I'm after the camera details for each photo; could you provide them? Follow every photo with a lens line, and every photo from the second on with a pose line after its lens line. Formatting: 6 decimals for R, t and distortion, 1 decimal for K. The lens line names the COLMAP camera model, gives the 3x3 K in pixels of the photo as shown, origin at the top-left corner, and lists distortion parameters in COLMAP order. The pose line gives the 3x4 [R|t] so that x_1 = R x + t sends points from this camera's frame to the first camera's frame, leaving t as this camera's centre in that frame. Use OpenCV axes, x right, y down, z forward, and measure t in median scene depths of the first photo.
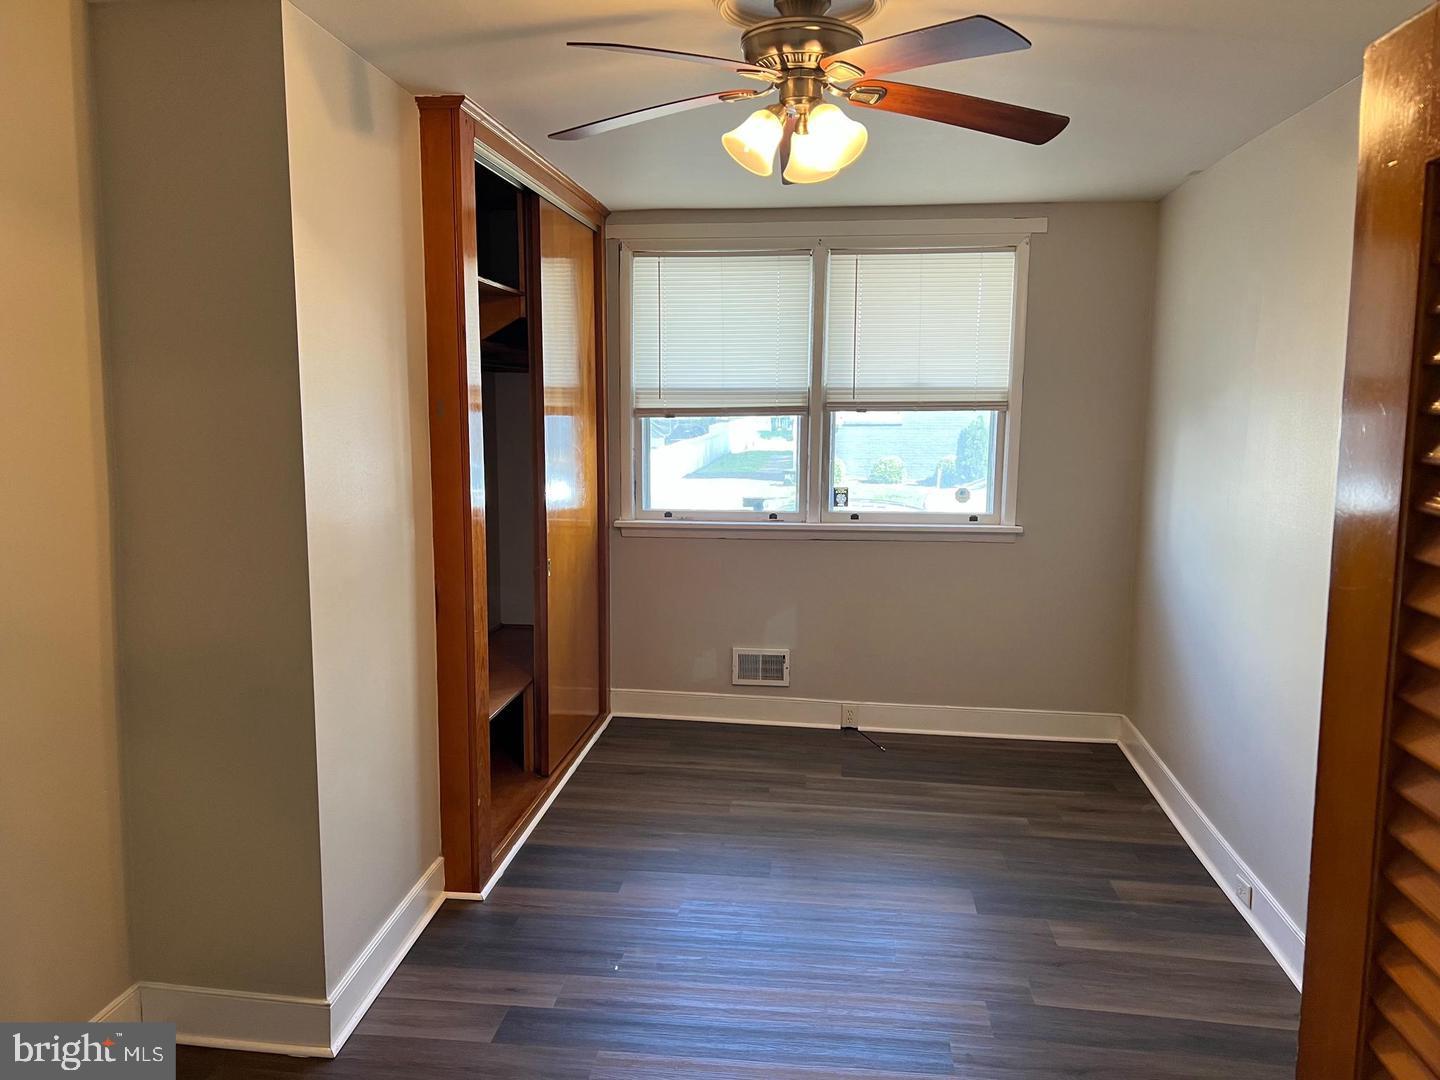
lens RADIAL K [[1097.5, 0, 718.7], [0, 1097.5, 537.7], [0, 0, 1]] dist [0.074286, -0.064192]
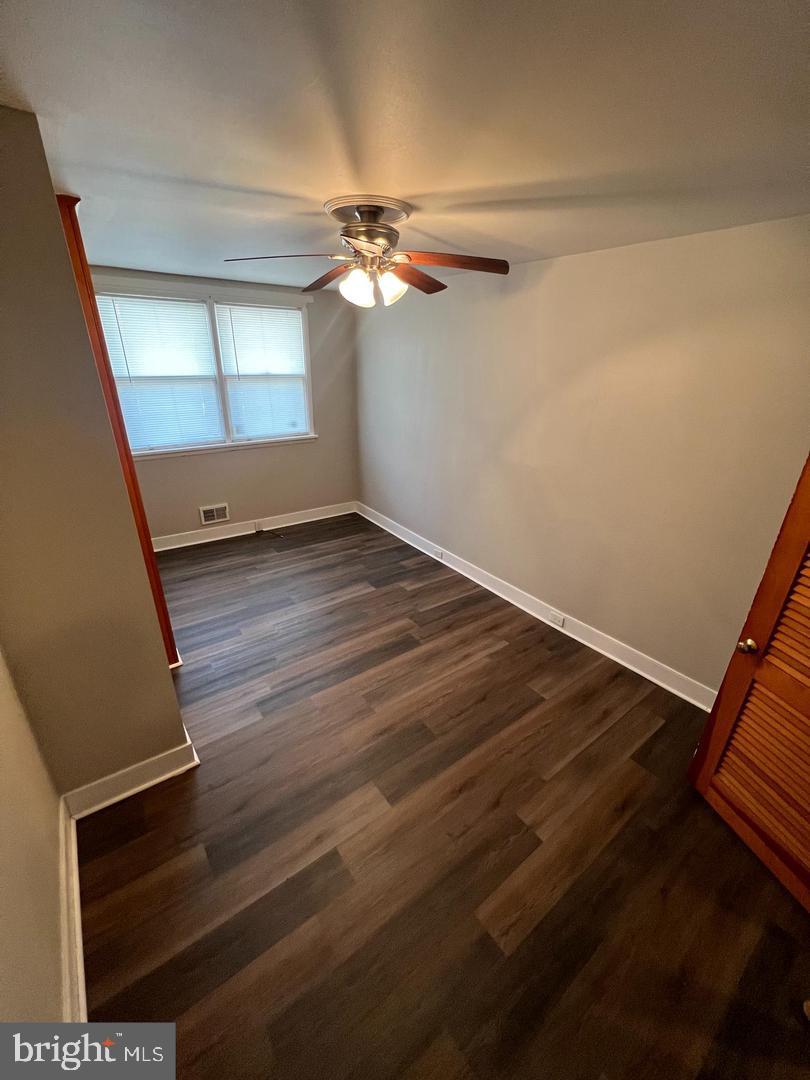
lens RADIAL K [[436.5, 0, 406.2], [0, 436.5, 539.7], [0, 0, 1]] dist [0.003438, 0.000209]
pose [[0.728583, -0.260955, 0.633301, -0.279148], [0.071137, 0.948412, 0.308958, -0.082253], [-0.681254, -0.180050, 0.709560, 0.152323]]
